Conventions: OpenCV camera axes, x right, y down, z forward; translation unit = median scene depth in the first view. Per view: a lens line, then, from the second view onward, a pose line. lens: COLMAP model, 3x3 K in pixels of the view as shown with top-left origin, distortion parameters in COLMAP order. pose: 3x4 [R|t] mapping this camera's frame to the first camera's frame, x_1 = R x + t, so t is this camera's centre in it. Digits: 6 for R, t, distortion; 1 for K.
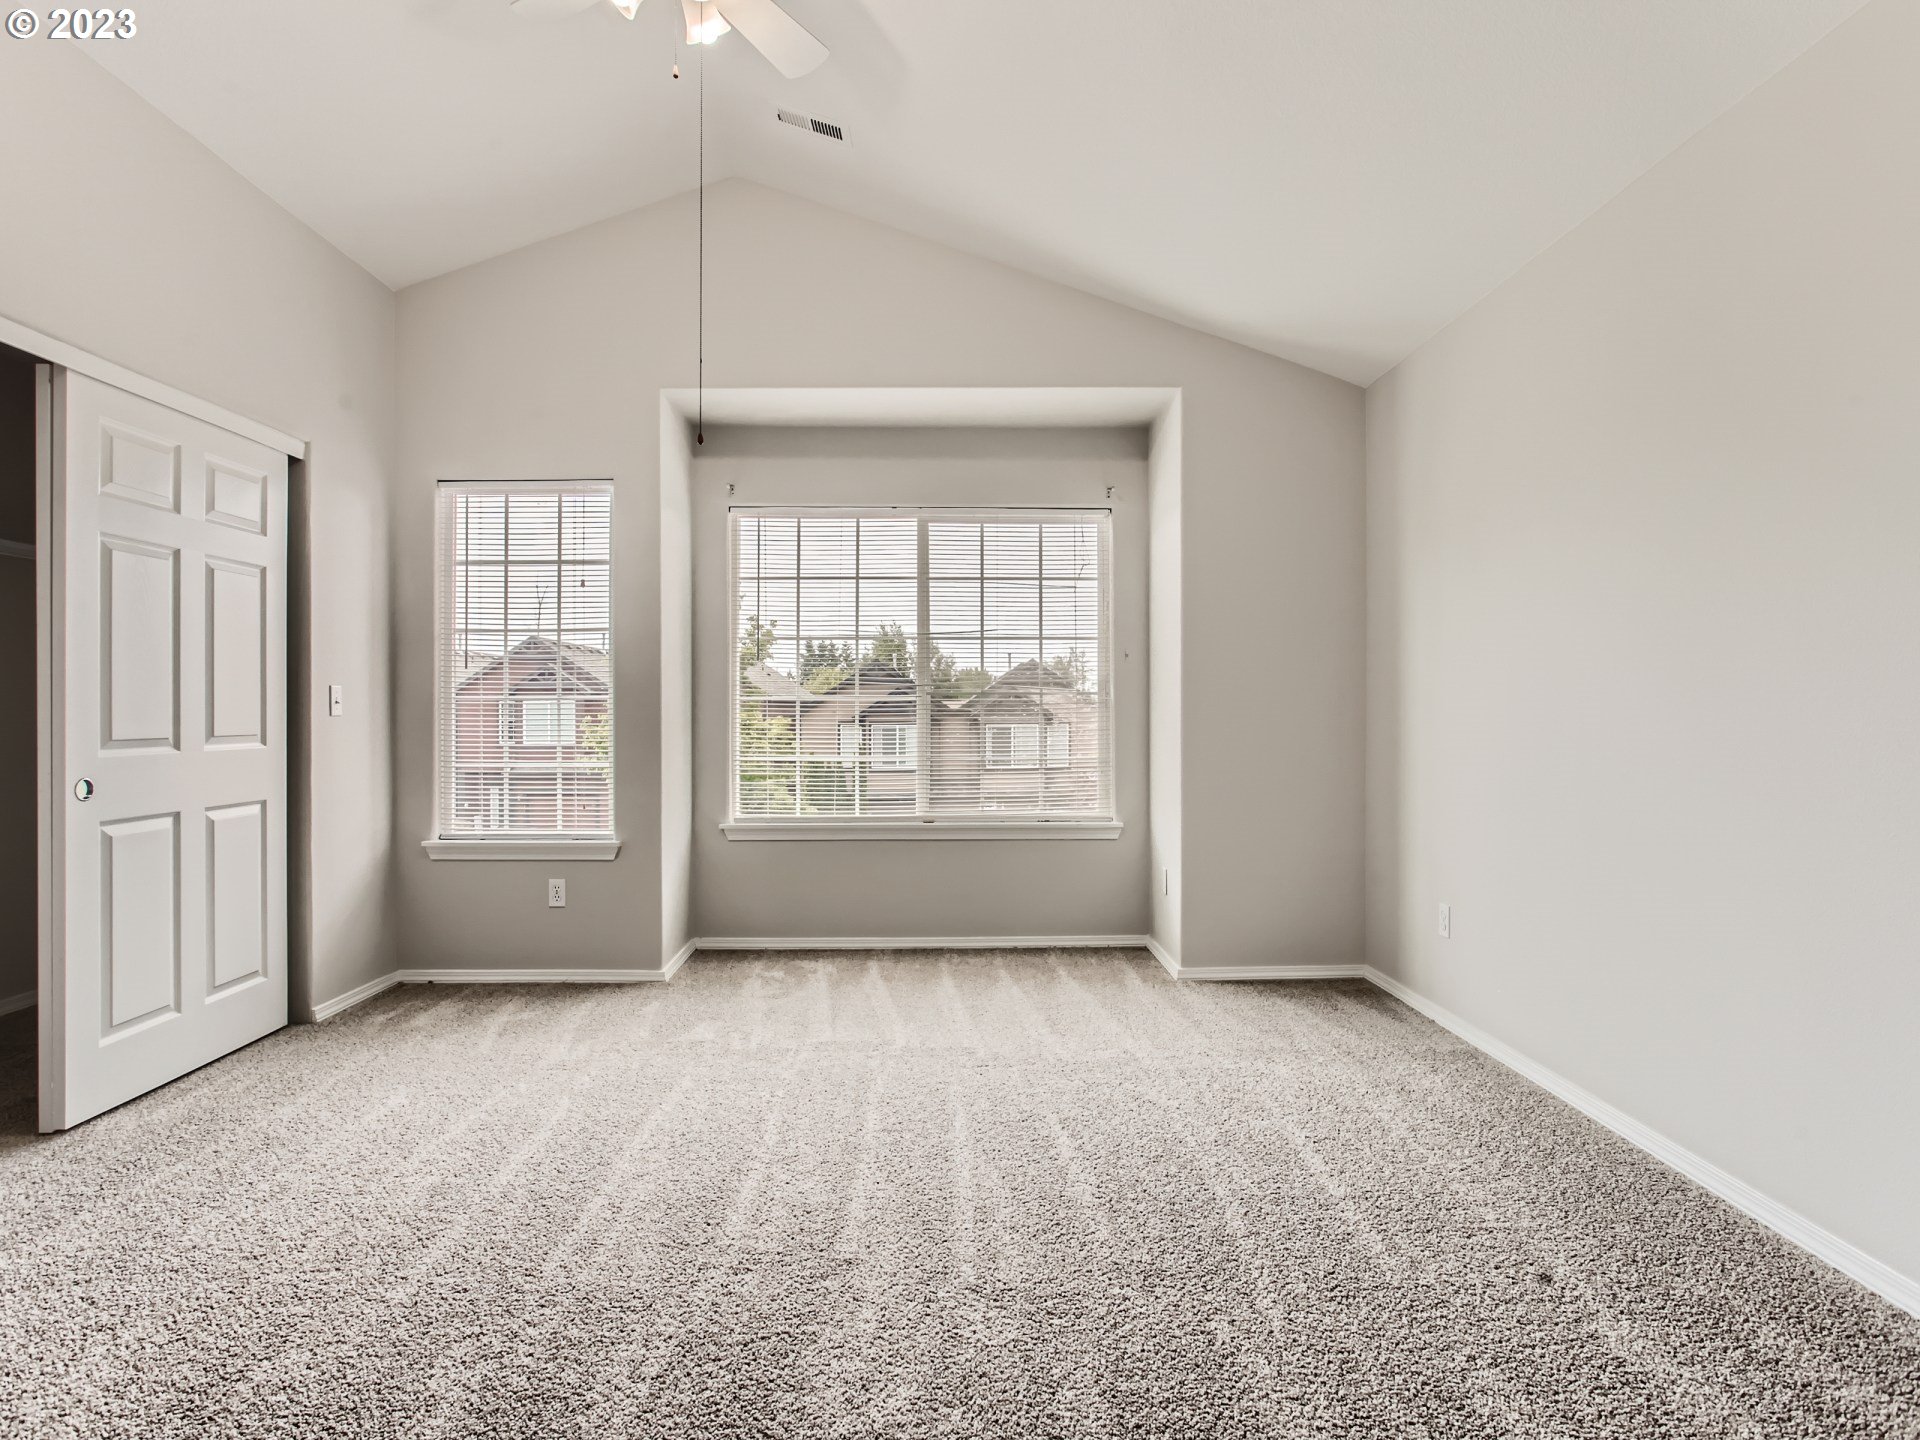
lens RADIAL K [[1063.3, 0, 954.9], [0, 1063.3, 715.2], [0, 0, 1]] dist [-0.038668, 0.024547]
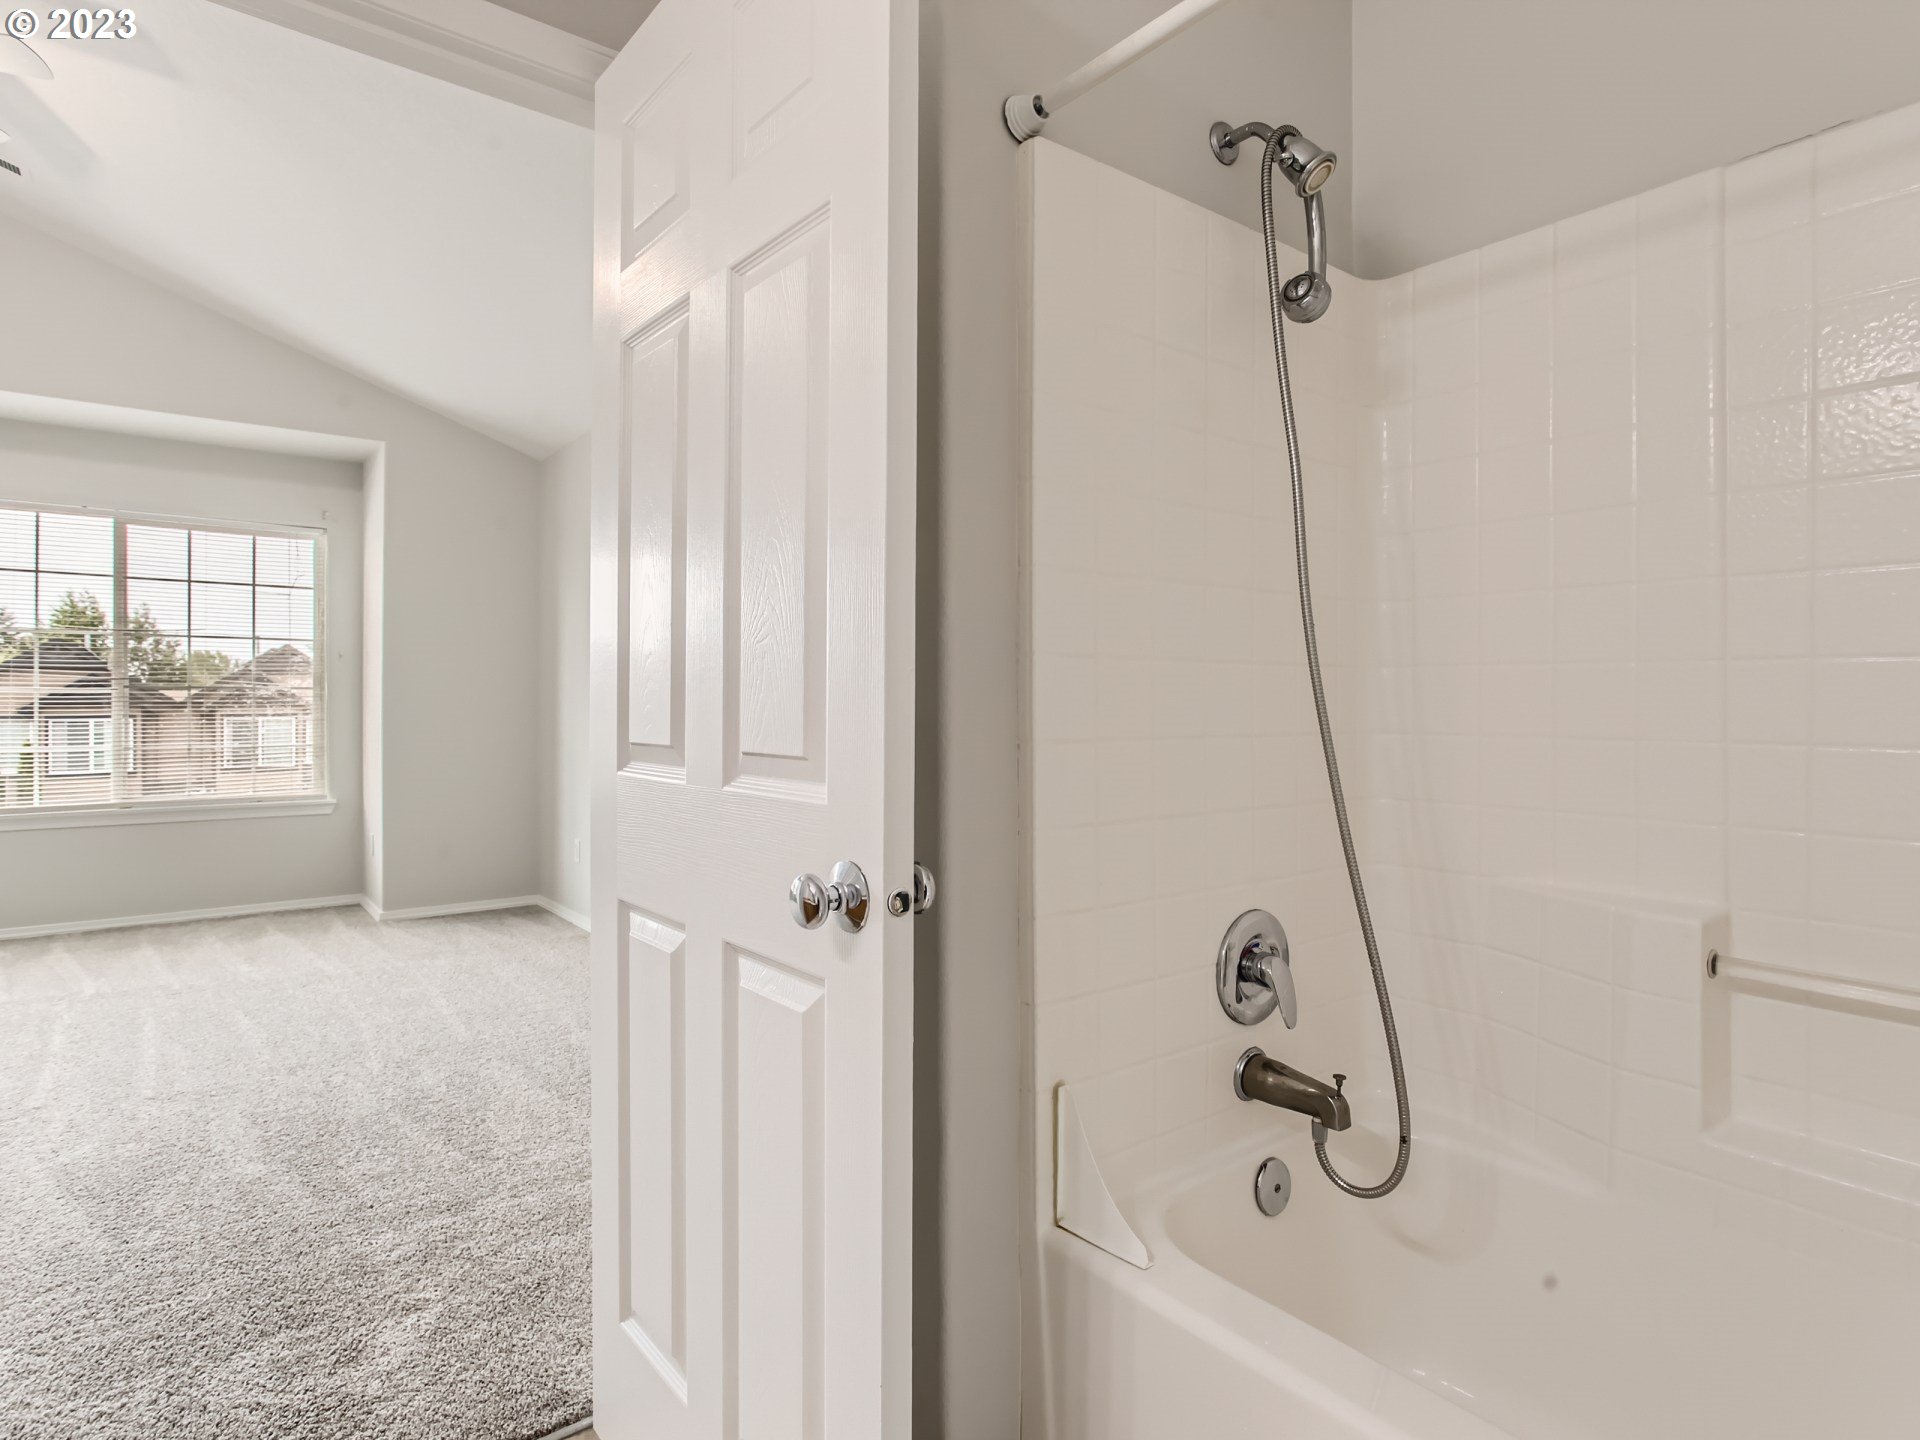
lens RADIAL K [[1063.3, 0, 975.6], [0, 1063.3, 709.2], [0, 0, 1]] dist [-0.038668, 0.024547]
pose [[0.797943, 0.000878, 0.602732, 0.021858], [-0.001815, 0.999998, 0.000945, -0.000415], [-0.602730, -0.001848, 0.797943, -0.346228]]
